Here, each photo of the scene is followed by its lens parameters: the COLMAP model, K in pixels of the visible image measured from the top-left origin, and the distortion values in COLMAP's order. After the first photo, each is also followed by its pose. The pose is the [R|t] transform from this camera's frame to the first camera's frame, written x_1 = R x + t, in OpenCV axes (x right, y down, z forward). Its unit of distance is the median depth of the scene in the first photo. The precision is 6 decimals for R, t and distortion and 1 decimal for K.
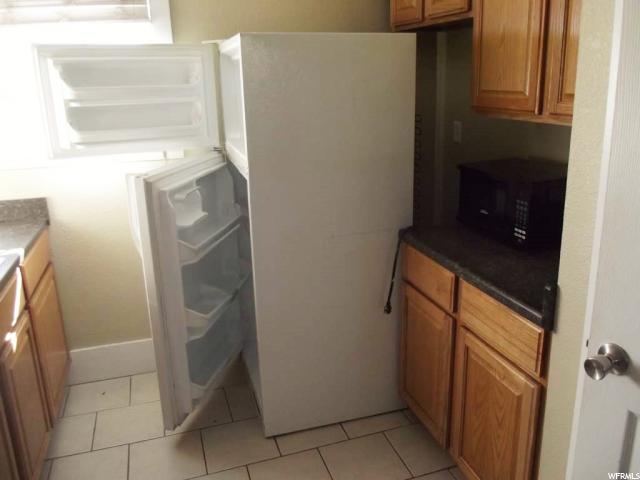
lens RADIAL K [[521.0, 0, 324.2], [0, 521.0, 240.8], [0, 0, 1]] dist [-0.050687, 0.008881]
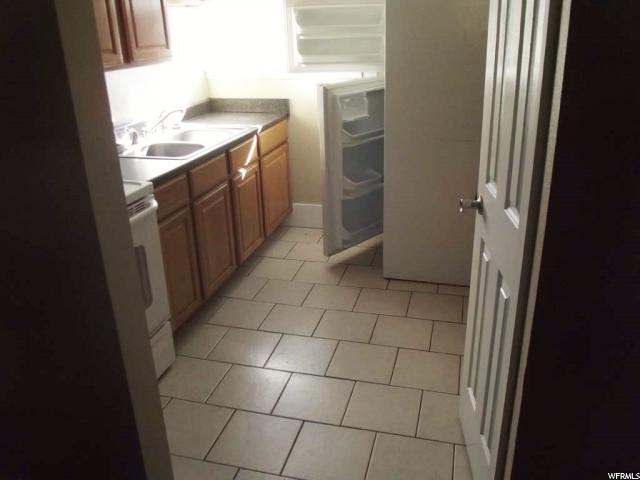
lens RADIAL K [[521.0, 0, 316.0], [0, 521.0, 239.3], [0, 0, 1]] dist [-0.050687, 0.008881]
pose [[0.823936, 0.208639, -0.526876, 0.502694], [-0.145845, 0.976509, 0.158615, 0.078859], [0.547593, -0.053846, 0.835011, -0.325531]]
